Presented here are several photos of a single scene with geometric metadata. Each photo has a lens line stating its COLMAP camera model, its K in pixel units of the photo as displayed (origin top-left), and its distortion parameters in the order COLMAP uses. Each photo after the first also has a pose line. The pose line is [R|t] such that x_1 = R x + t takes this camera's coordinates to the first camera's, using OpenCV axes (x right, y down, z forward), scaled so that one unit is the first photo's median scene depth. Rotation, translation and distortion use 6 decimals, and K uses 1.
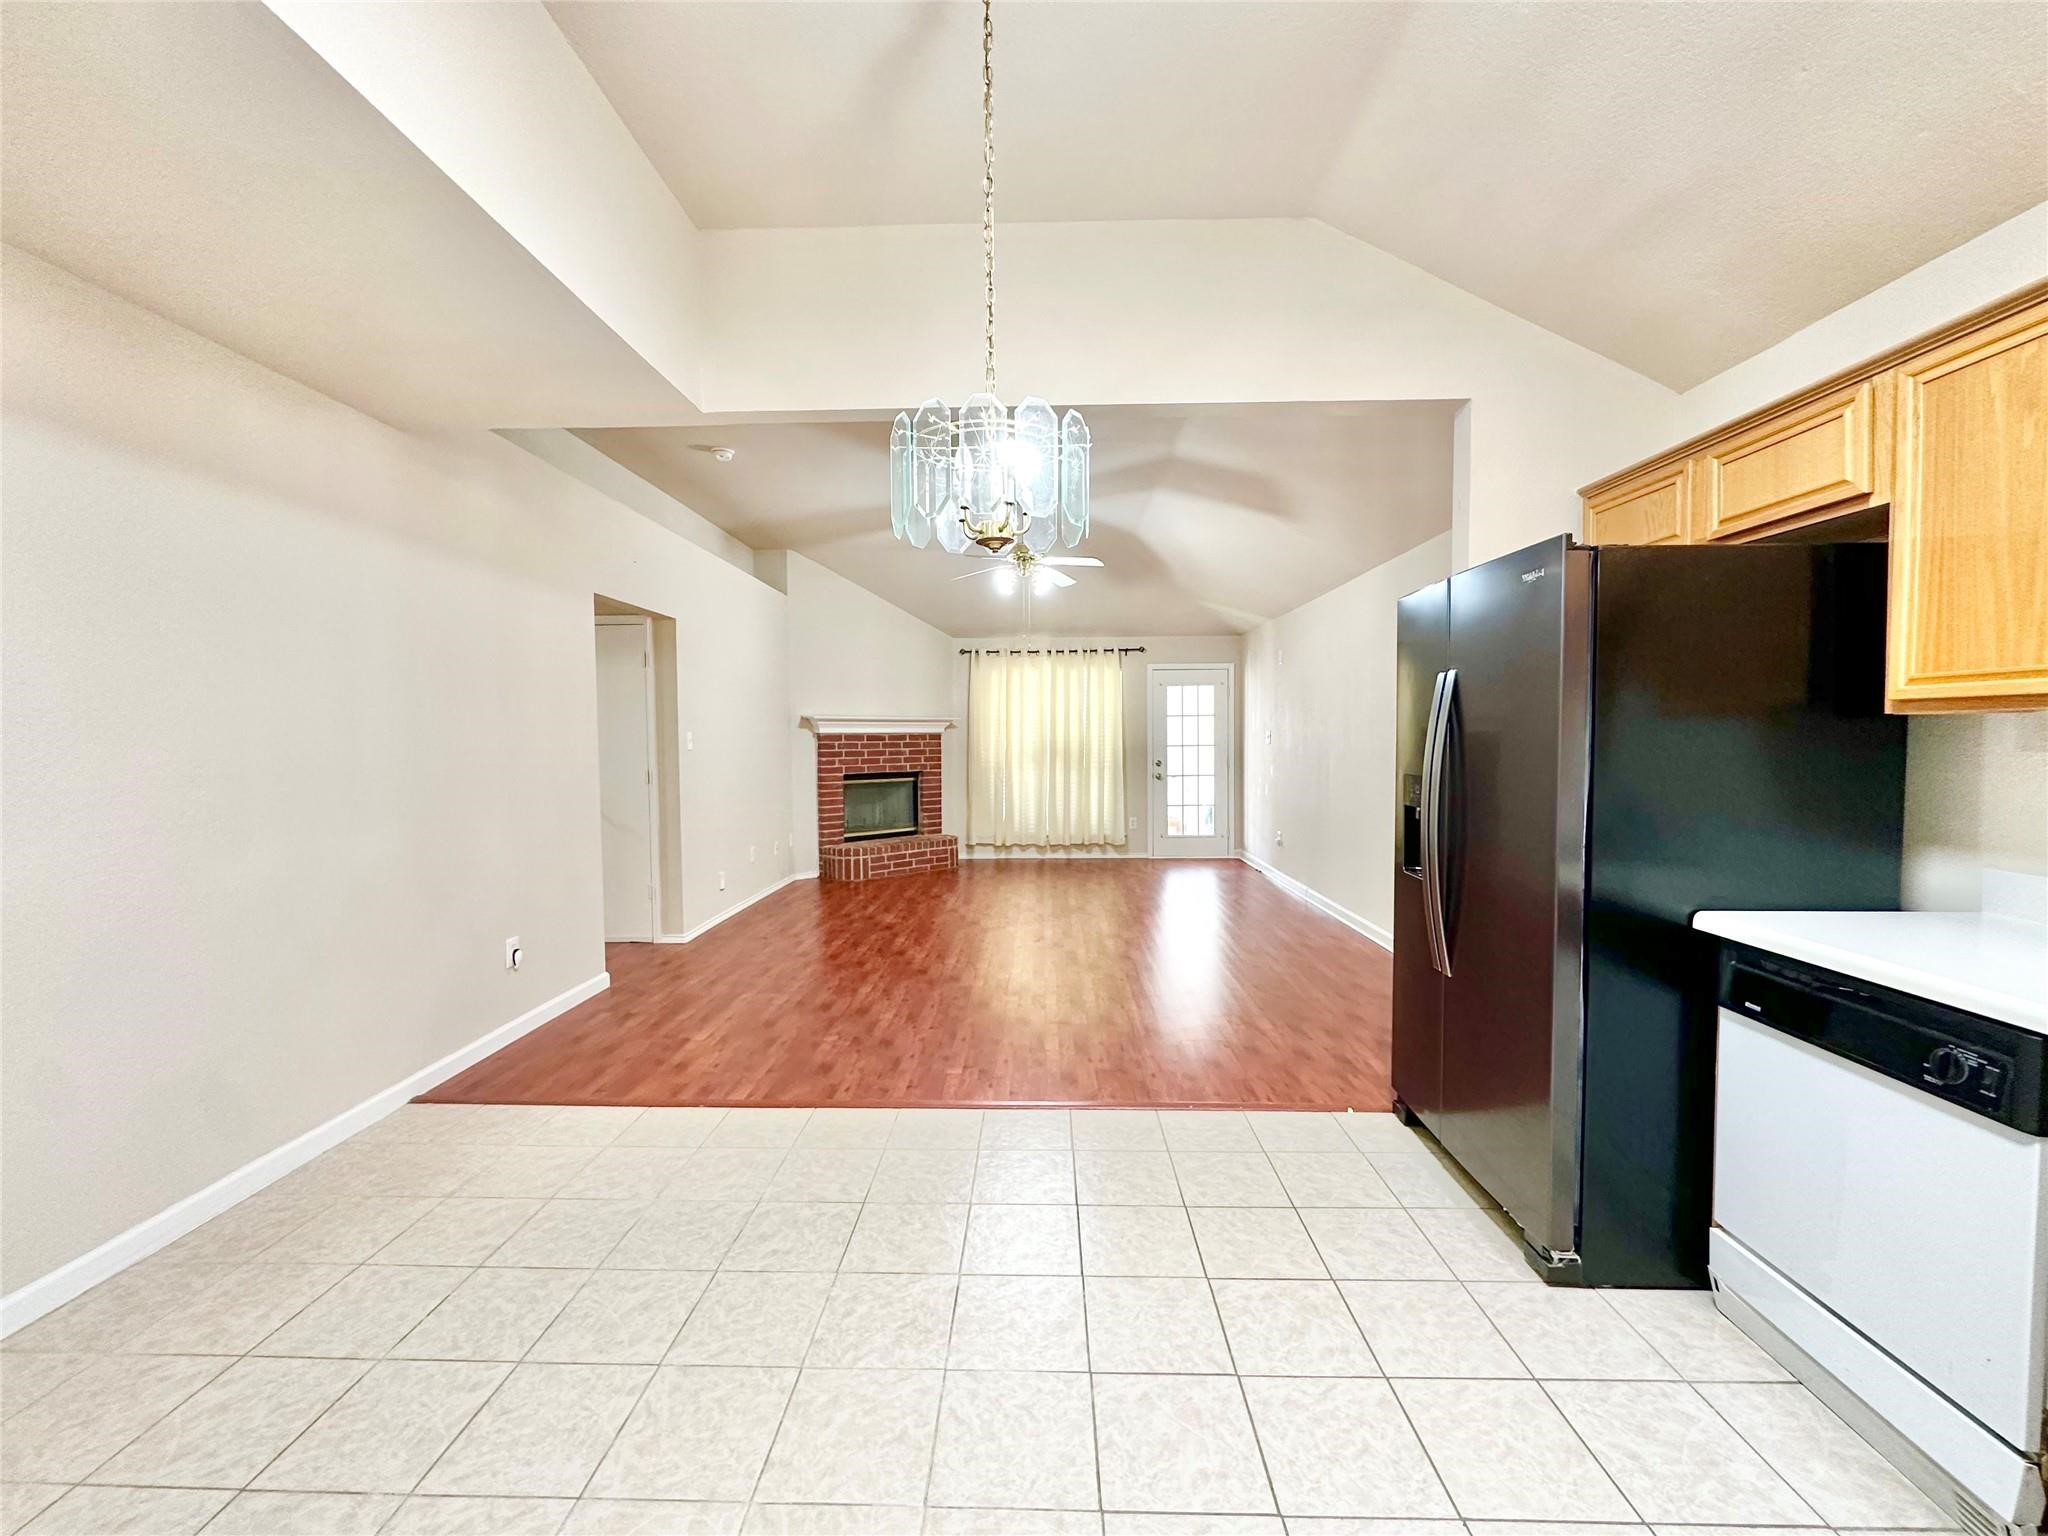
lens RADIAL K [[816.7, 0, 1019.8], [0, 816.7, 765.0], [0, 0, 1]] dist [-0.004212, 0.001605]
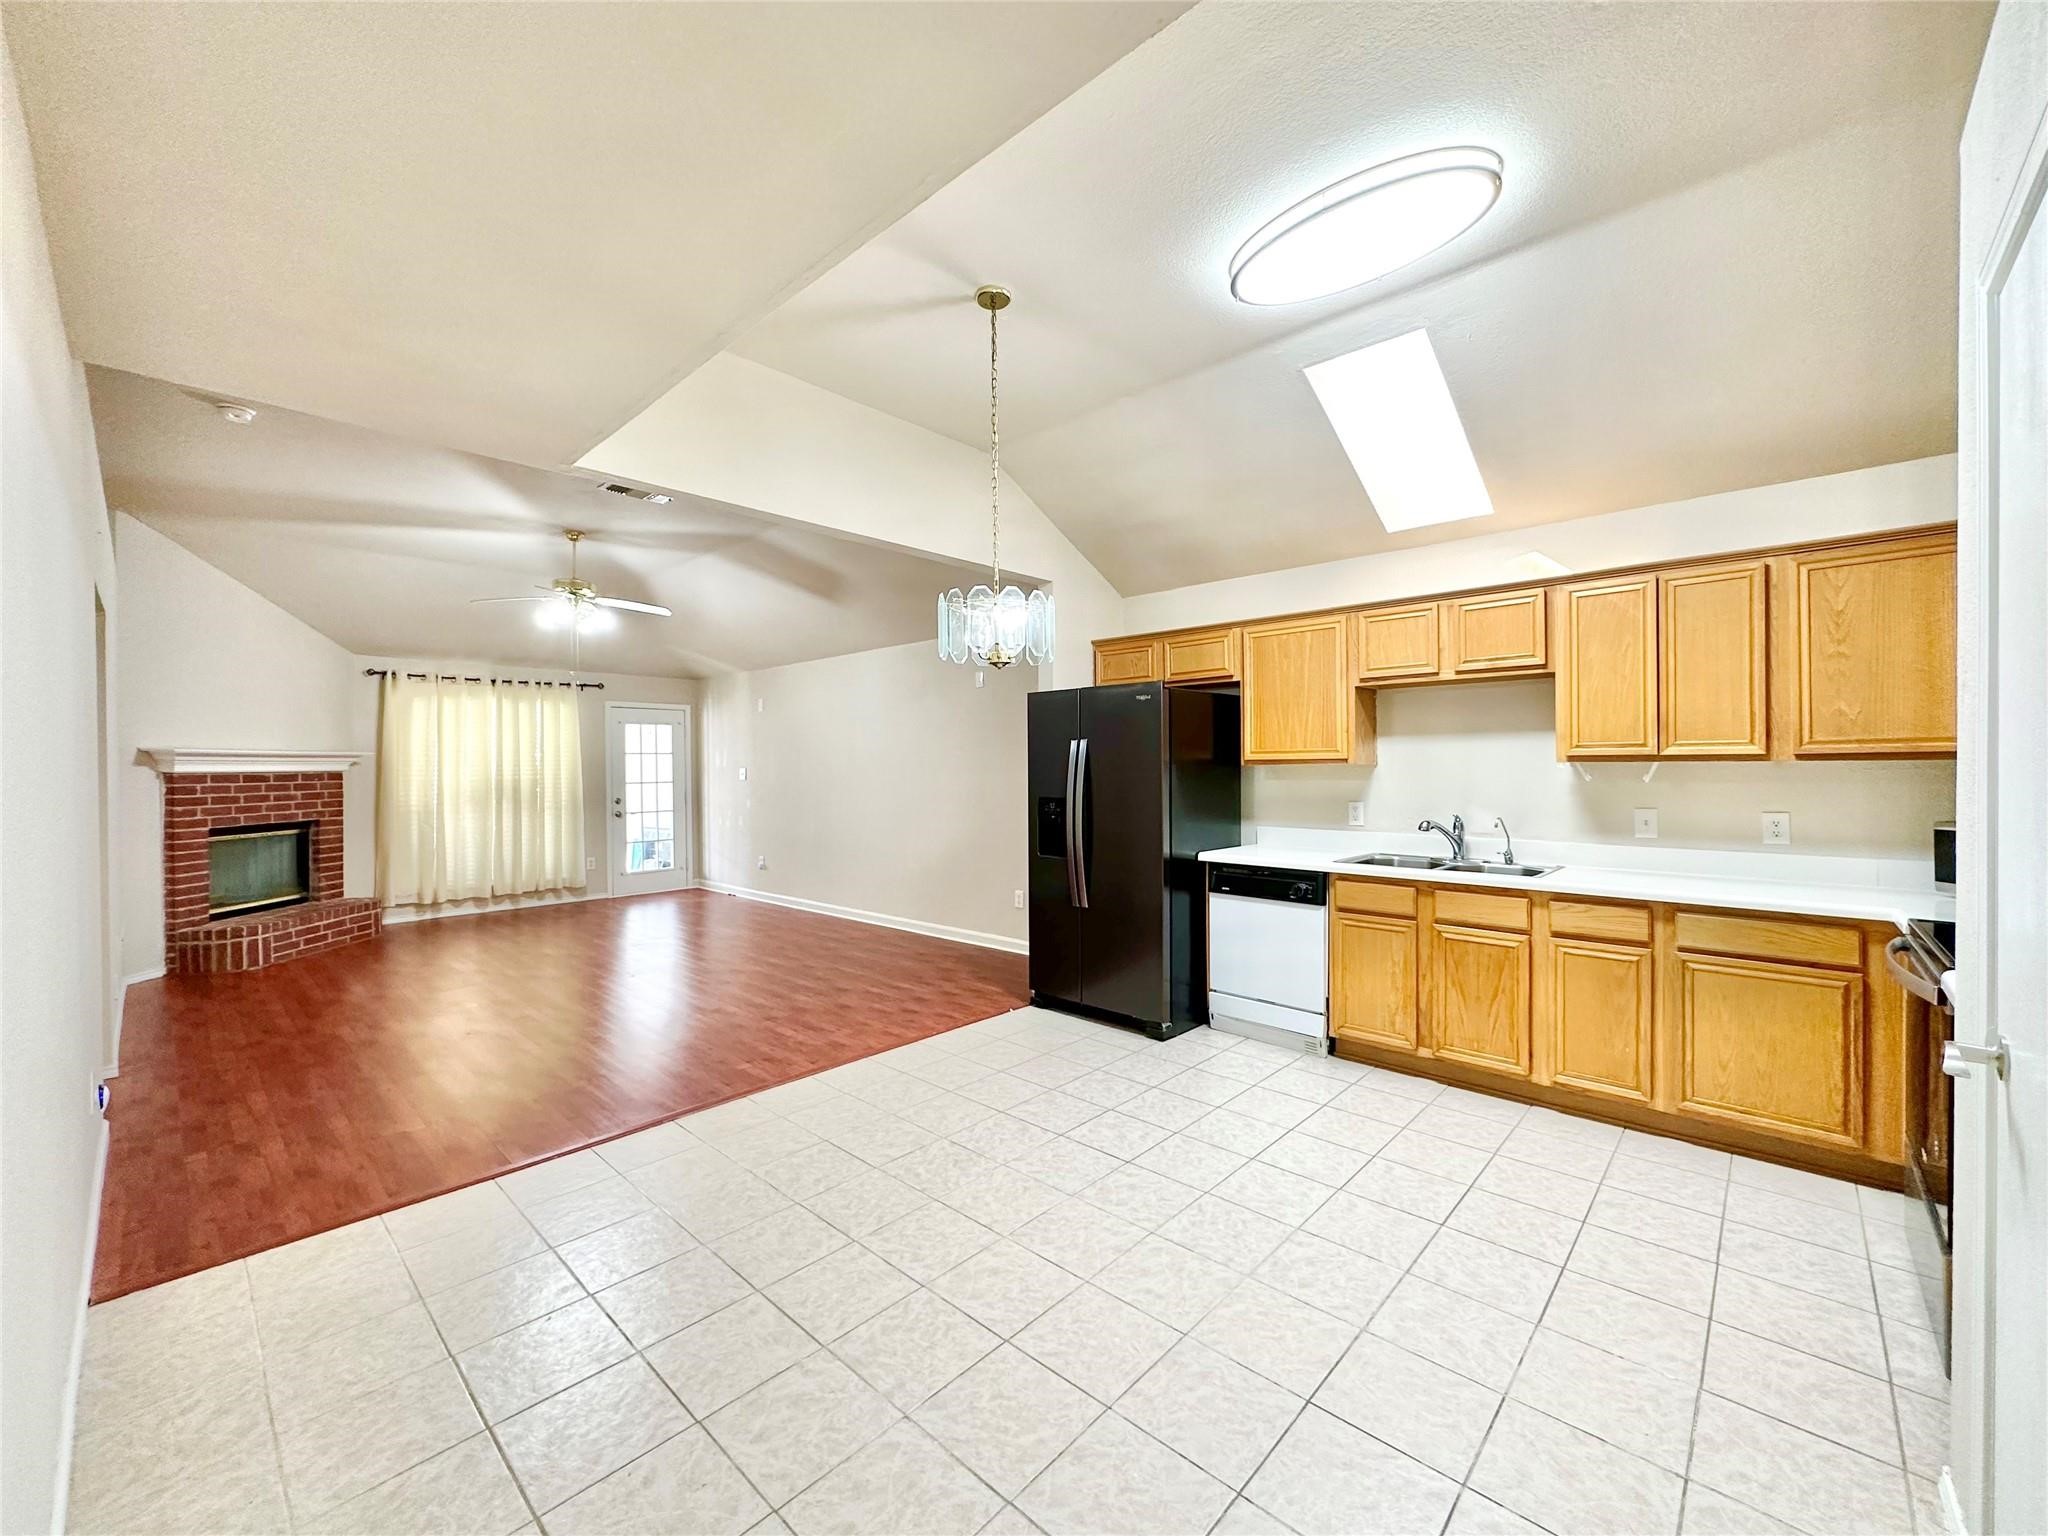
lens RADIAL K [[816.7, 0, 1019.5], [0, 816.7, 768.1], [0, 0, 1]] dist [-0.004212, 0.001605]
pose [[0.663319, -0.000724, 0.748336, -0.415989], [0.029759, 0.999234, -0.025412, -0.003851], [-0.747745, 0.039126, 0.662833, -0.046034]]
